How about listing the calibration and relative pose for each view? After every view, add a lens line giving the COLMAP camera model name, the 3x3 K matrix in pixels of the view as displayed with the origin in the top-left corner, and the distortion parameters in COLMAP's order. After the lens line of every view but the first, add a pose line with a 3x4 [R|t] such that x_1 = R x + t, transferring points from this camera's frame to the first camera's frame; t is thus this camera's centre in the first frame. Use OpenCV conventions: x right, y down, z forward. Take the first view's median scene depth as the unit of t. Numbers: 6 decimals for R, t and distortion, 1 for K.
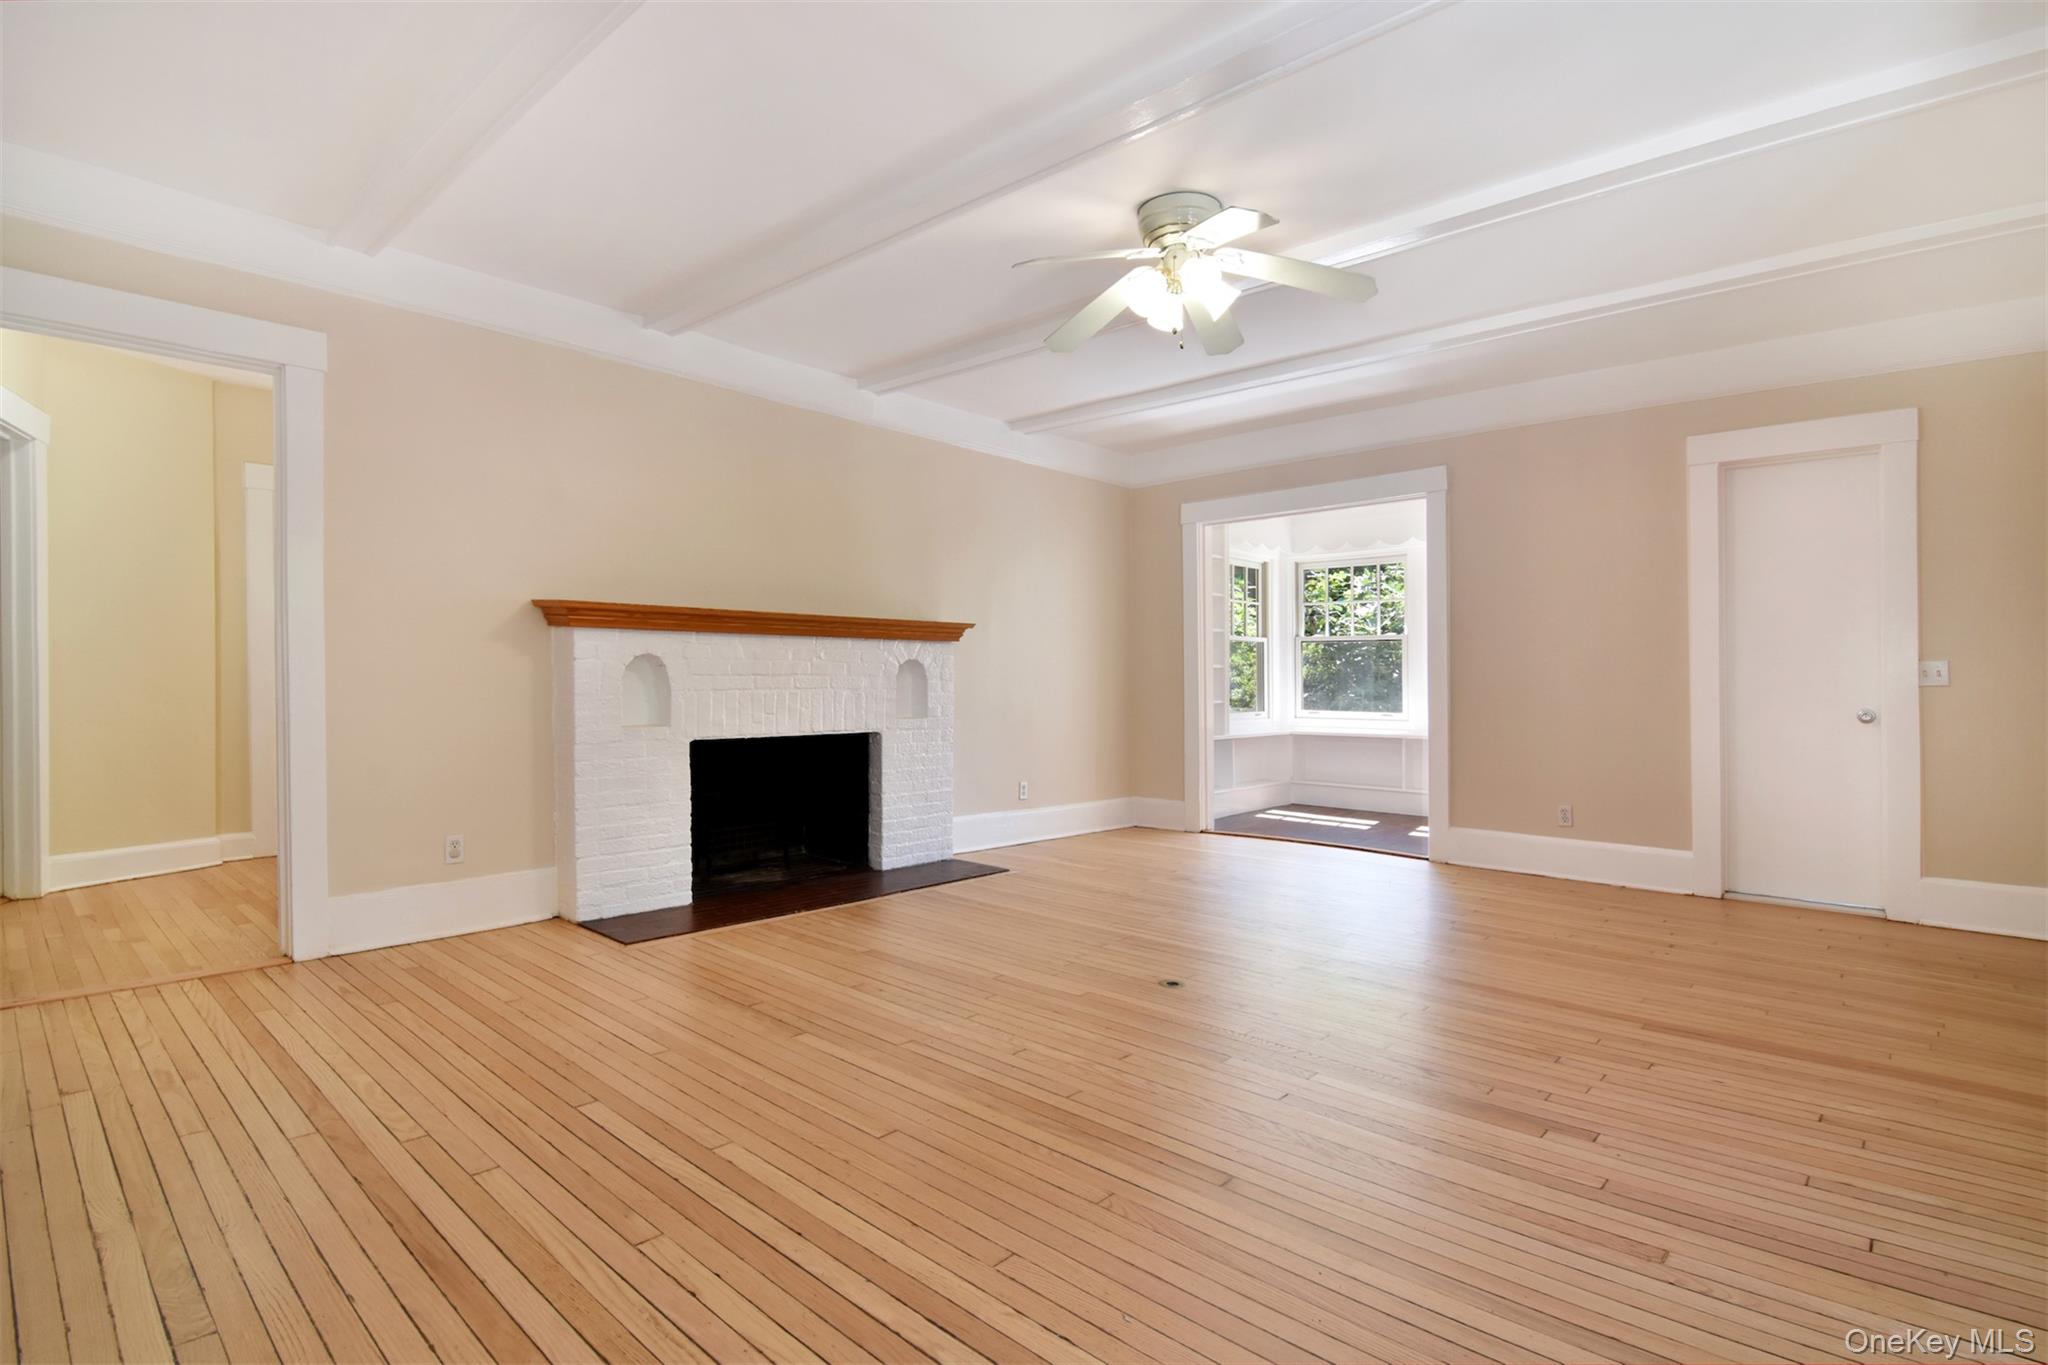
lens RADIAL K [[993.2, 0, 1032.8], [0, 993.2, 689.4], [0, 0, 1]] dist [-0.015511, 0.000575]
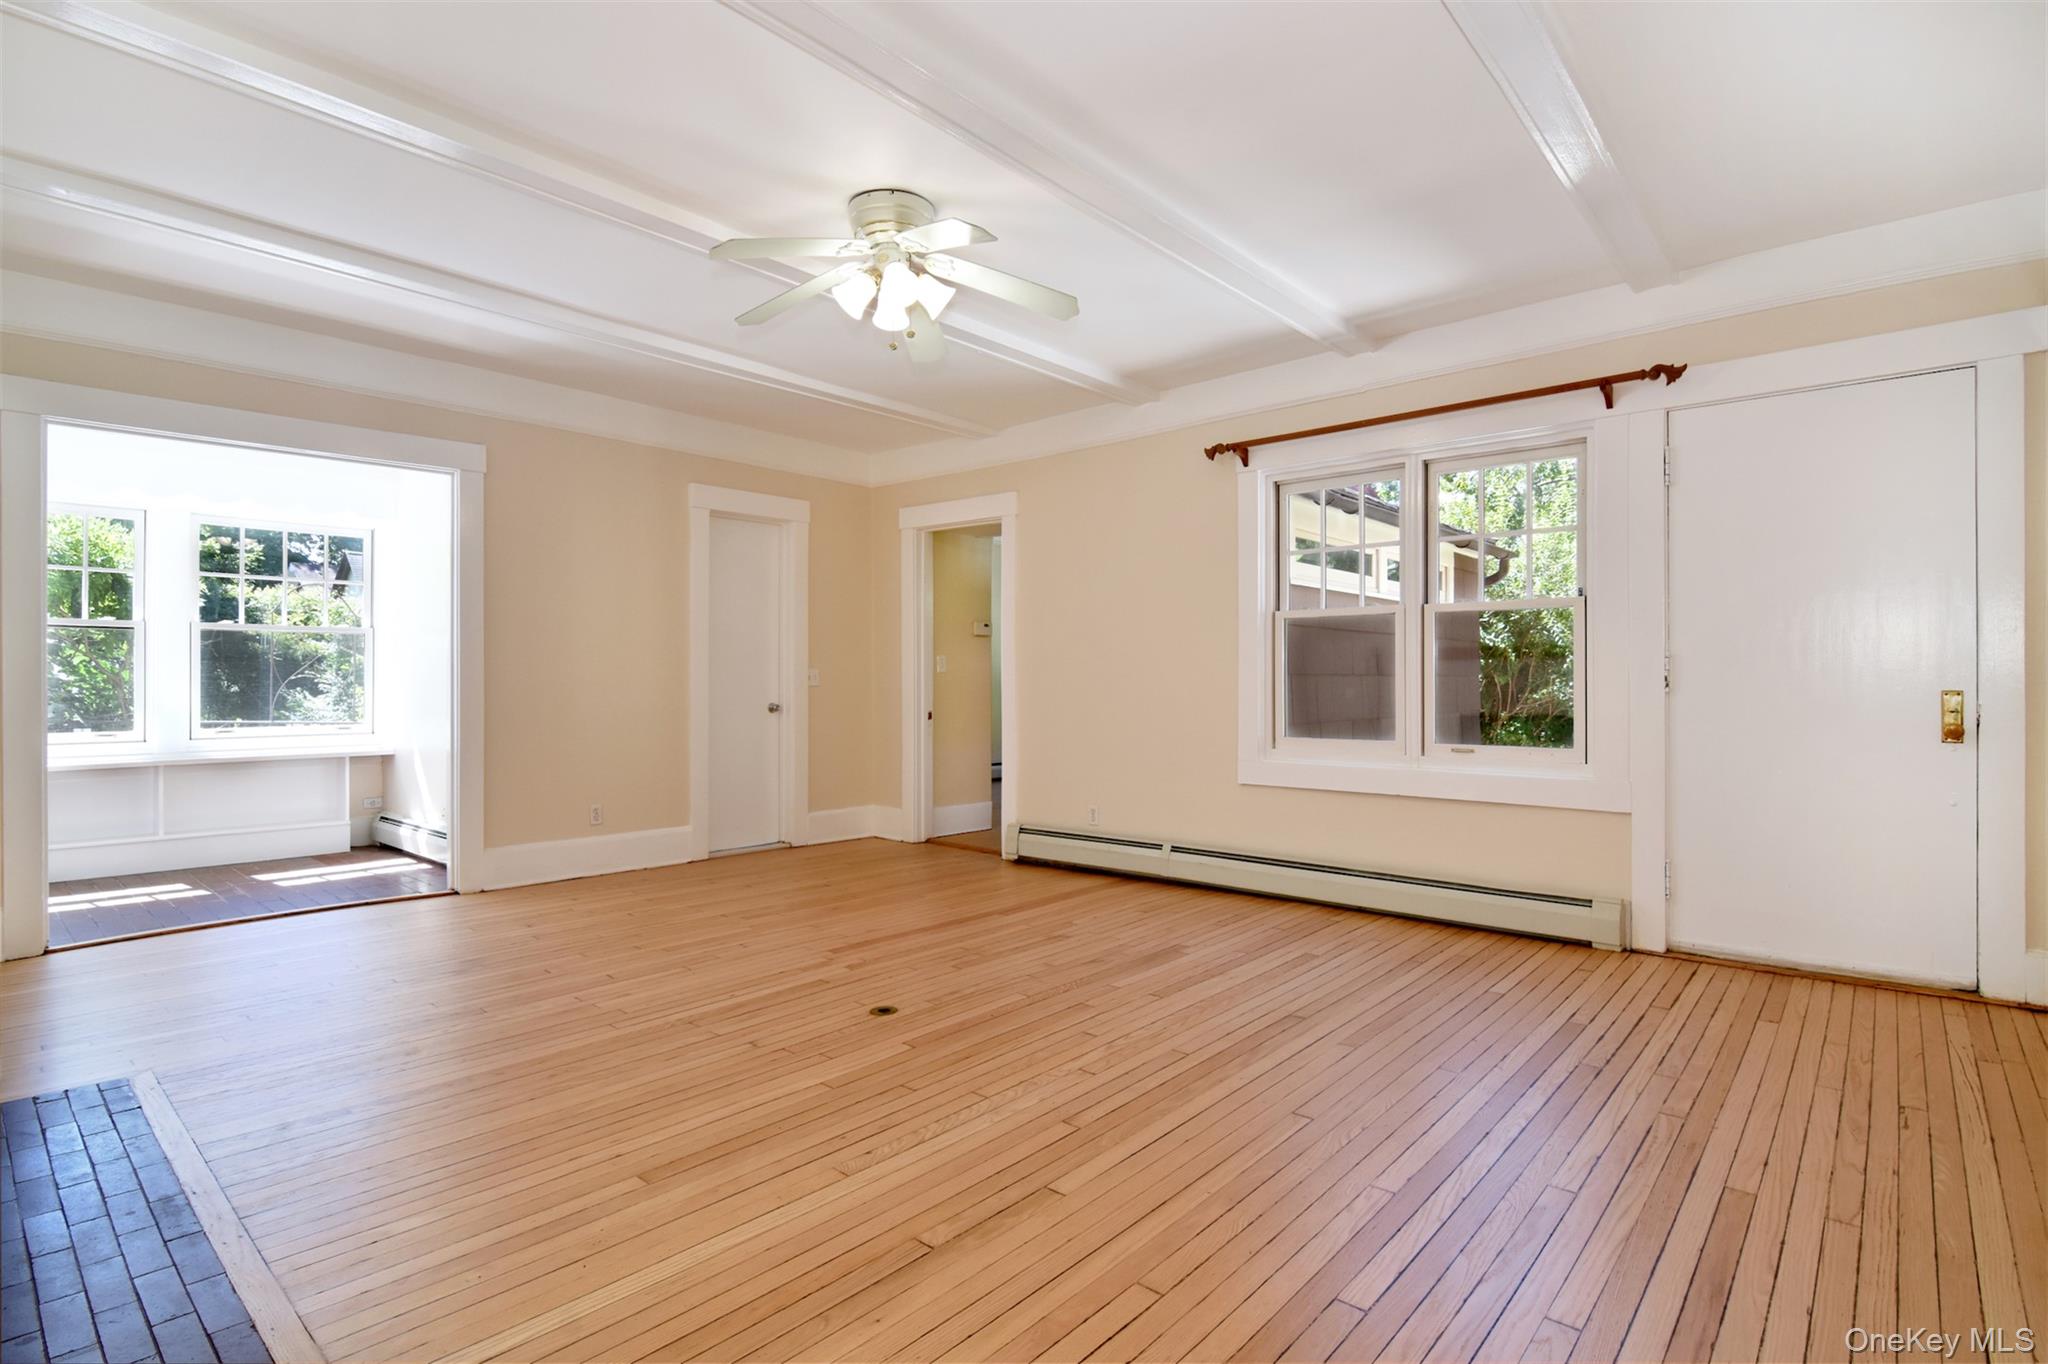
lens RADIAL K [[993.2, 0, 1044.5], [0, 993.2, 666.1], [0, 0, 1]] dist [-0.015511, 0.000575]
pose [[-0.019800, 0.008363, 0.999769, -0.630341], [0.010832, 0.999908, -0.008150, -0.017750], [-0.999745, 0.010668, -0.019889, 0.669953]]
